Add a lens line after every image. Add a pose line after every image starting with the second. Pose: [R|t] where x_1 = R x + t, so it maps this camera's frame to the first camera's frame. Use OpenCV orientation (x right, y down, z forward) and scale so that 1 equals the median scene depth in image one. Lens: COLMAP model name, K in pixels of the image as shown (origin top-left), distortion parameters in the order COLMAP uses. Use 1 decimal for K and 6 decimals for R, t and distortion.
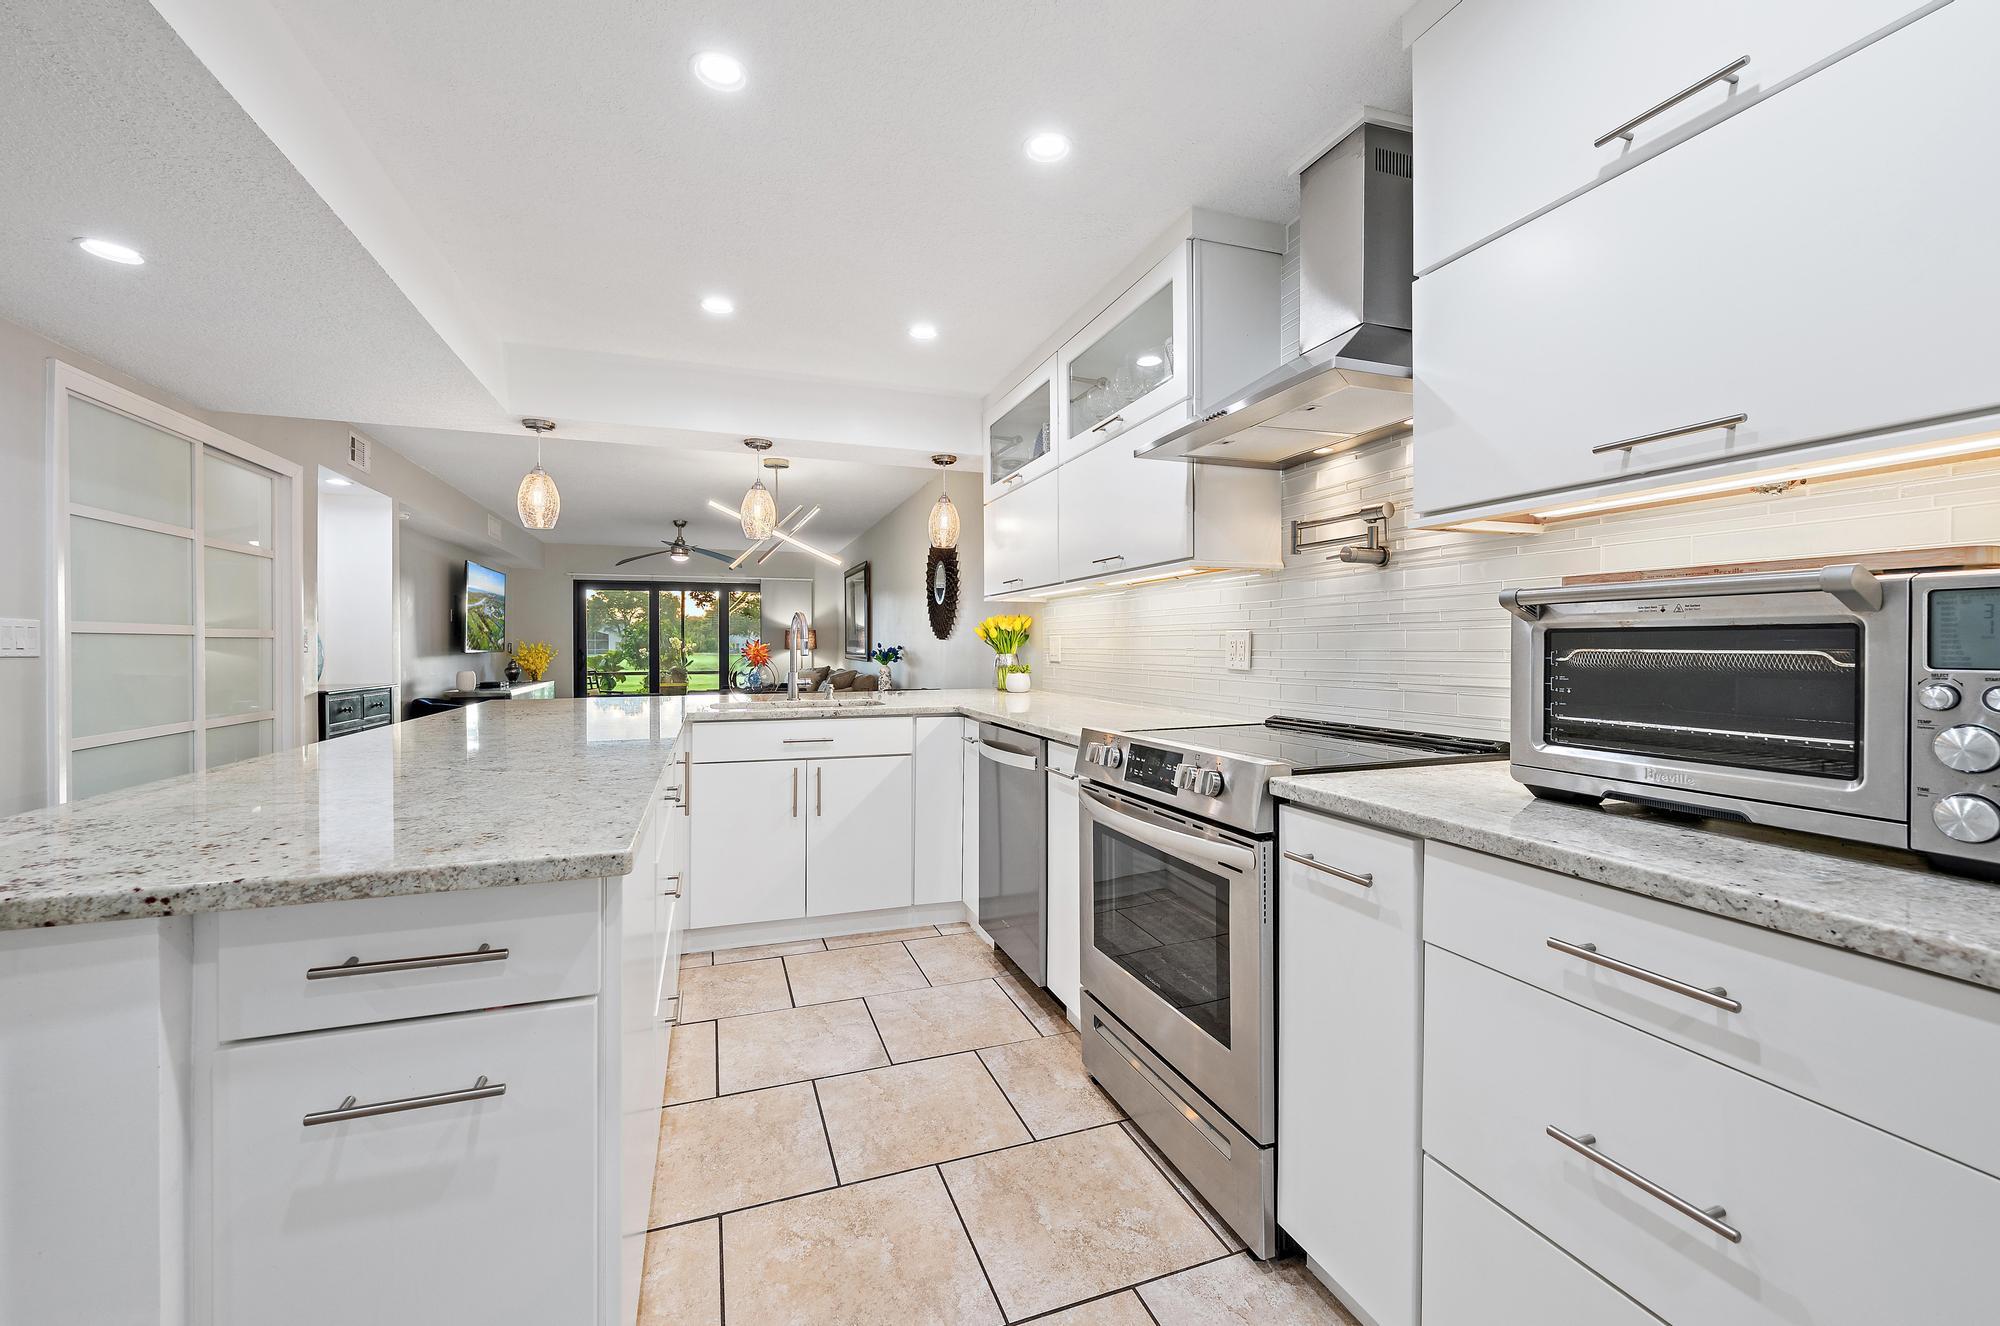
lens RADIAL K [[792.4, 0, 1006.4], [0, 792.4, 654.2], [0, 0, 1]] dist [-0.003885, -0.000228]
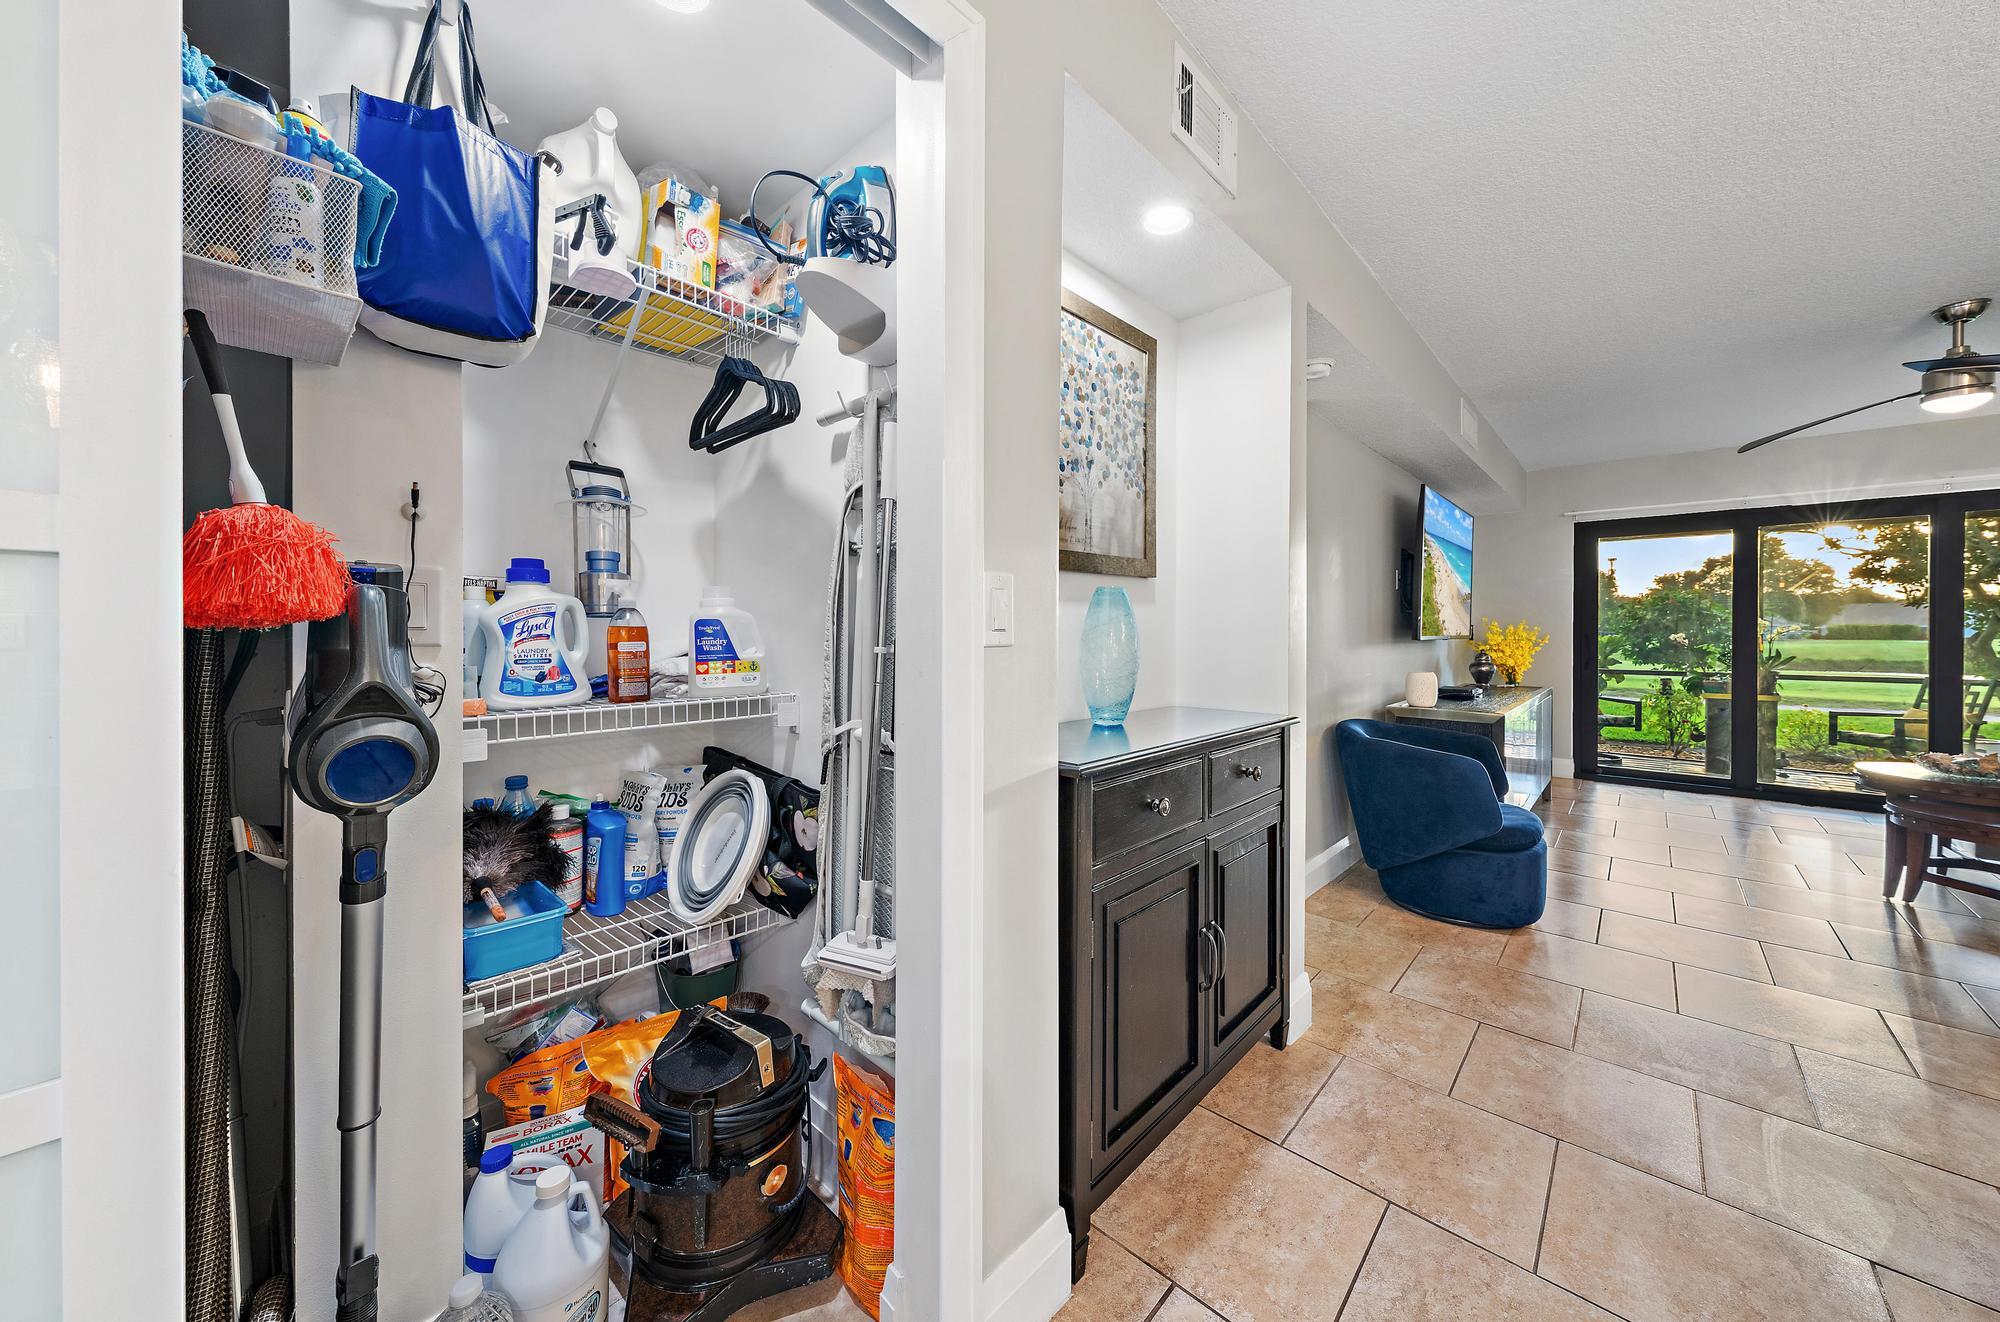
lens RADIAL K [[705.3, 0, 1007.5], [0, 705.3, 629.9], [0, 0, 1]] dist [0.000297, -0.000290]
pose [[0.457010, 0.005336, -0.889446, -0.904647], [-0.013826, 0.999904, -0.001106, -0.010150], [0.889354, 0.012803, 0.457039, 1.237303]]
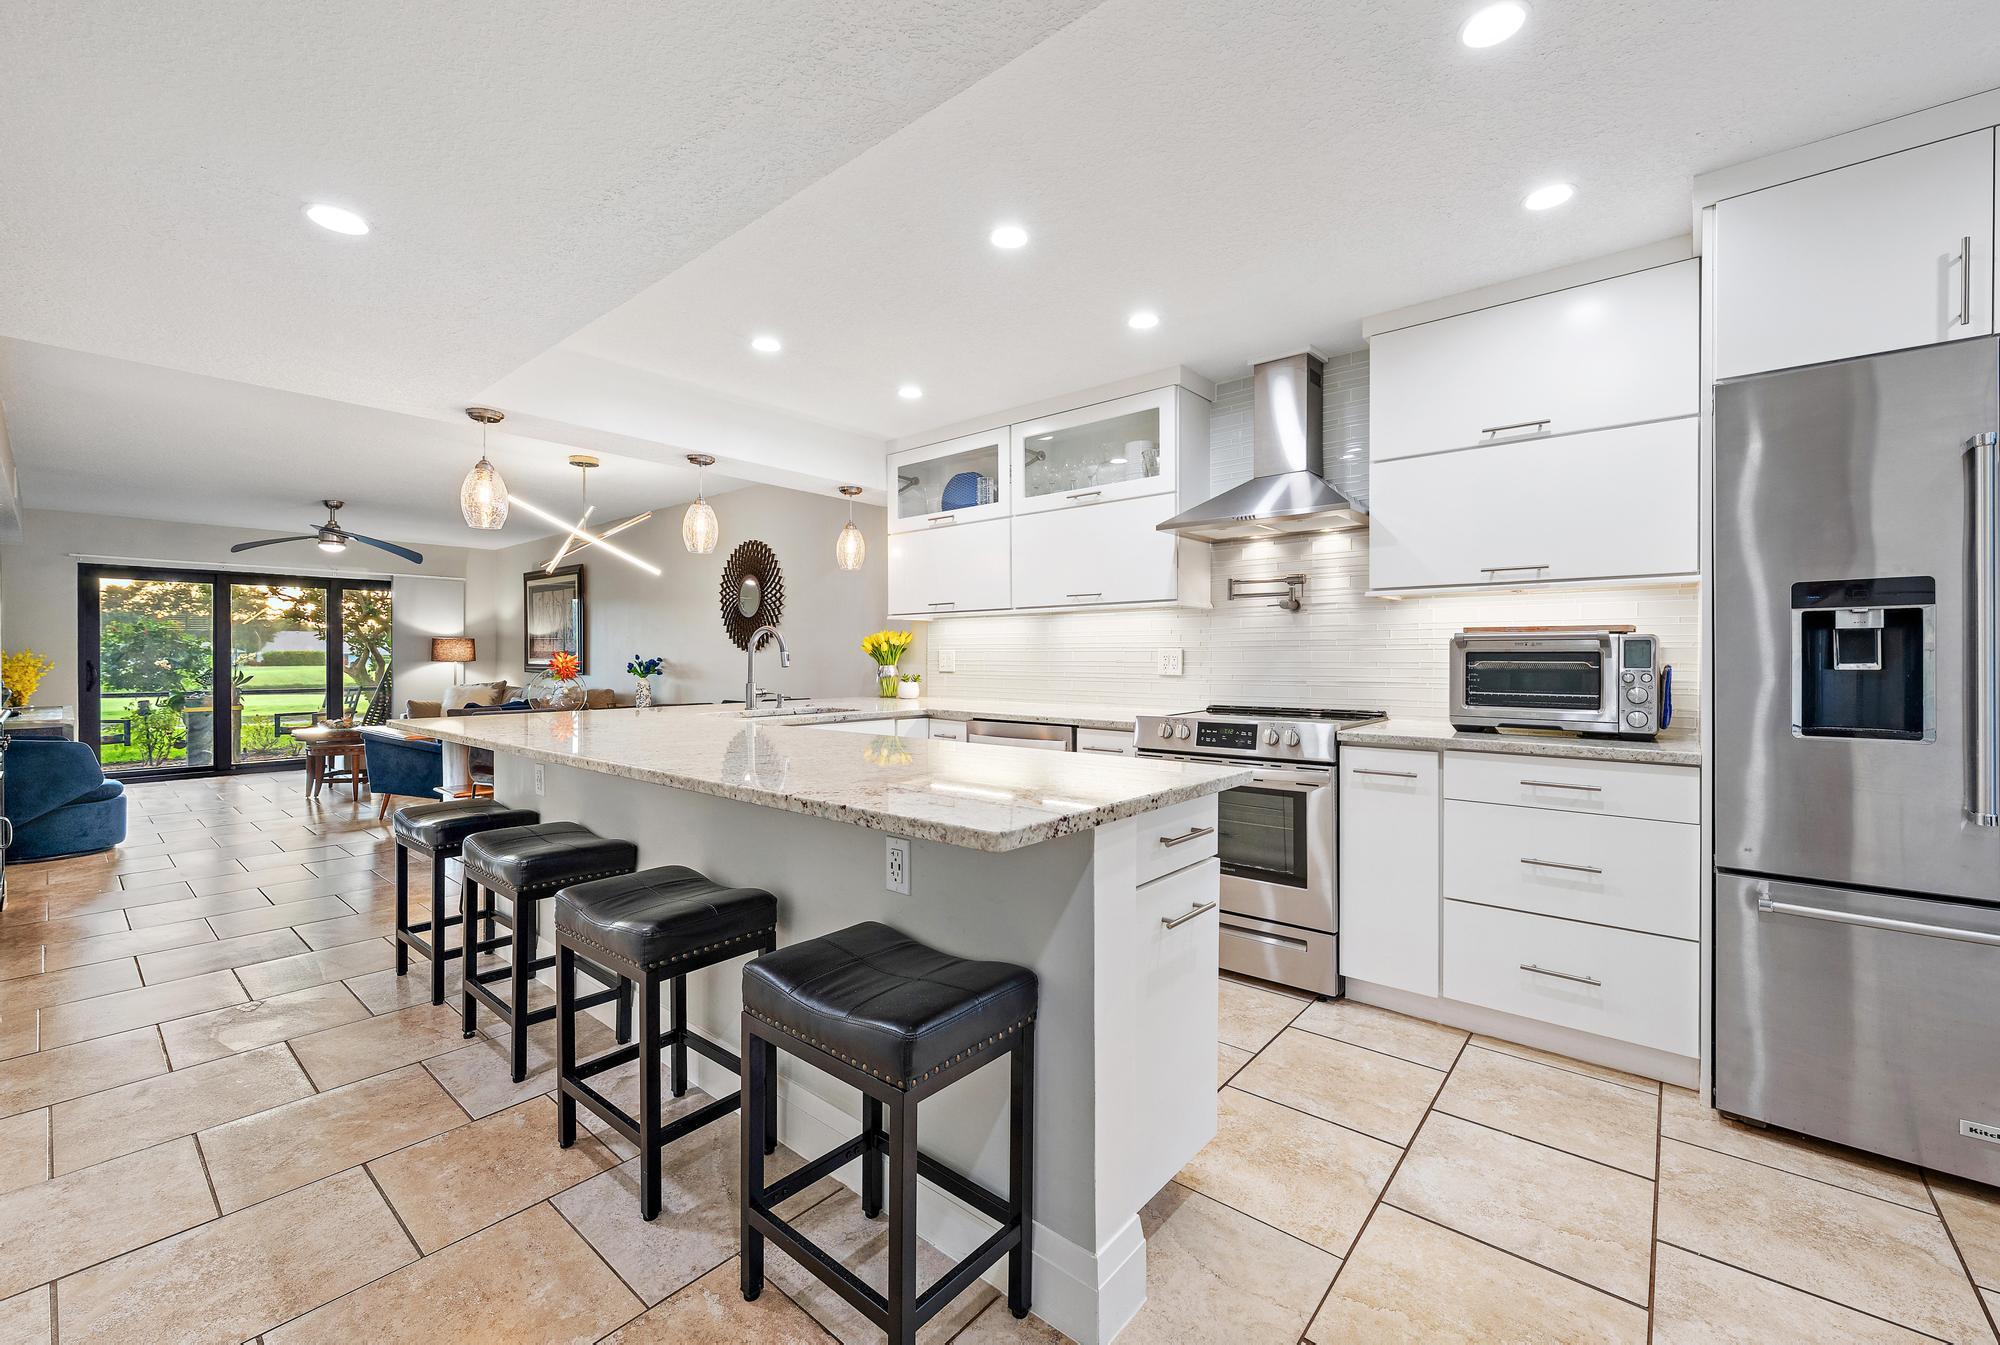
lens RADIAL K [[795.9, 0, 1012.8], [0, 795.9, 666.8], [0, 0, 1]] dist [0.000162, -0.000777]
pose [[0.867153, -0.002557, 0.498035, -0.616365], [0.002614, 0.999996, 0.000583, 0.001765], [-0.498035, 0.000797, 0.867157, -0.112084]]
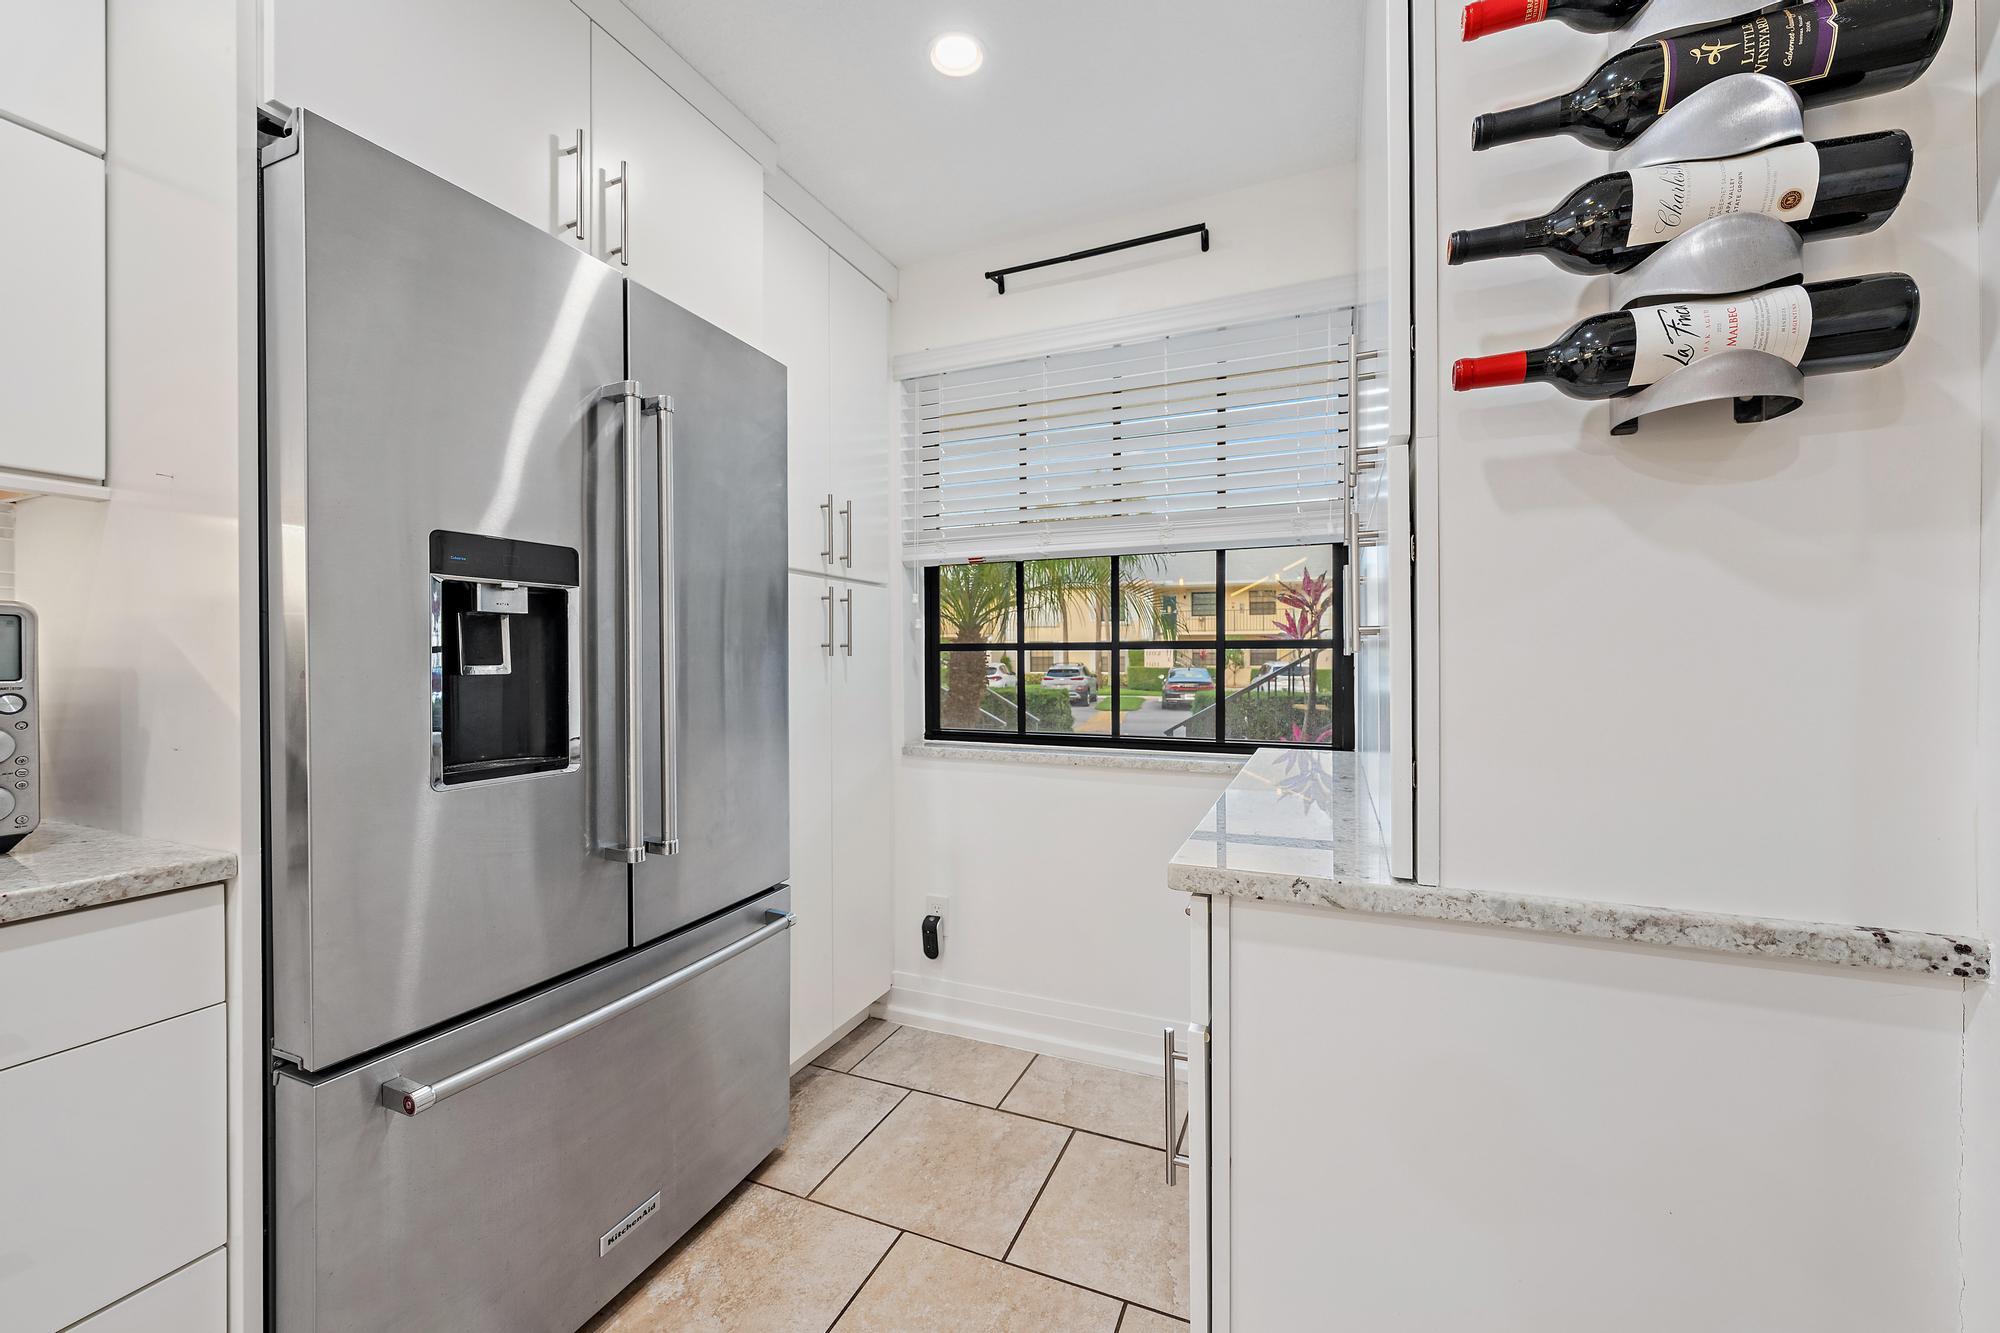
lens RADIAL K [[795.9, 0, 1004.1], [0, 795.9, 657.6], [0, 0, 1]] dist [0.000162, -0.000777]
pose [[-0.736212, 0.004980, 0.676733, -0.205887], [0.012626, 0.999900, 0.006378, -0.002054], [-0.676634, 0.013240, -0.736201, 0.226989]]
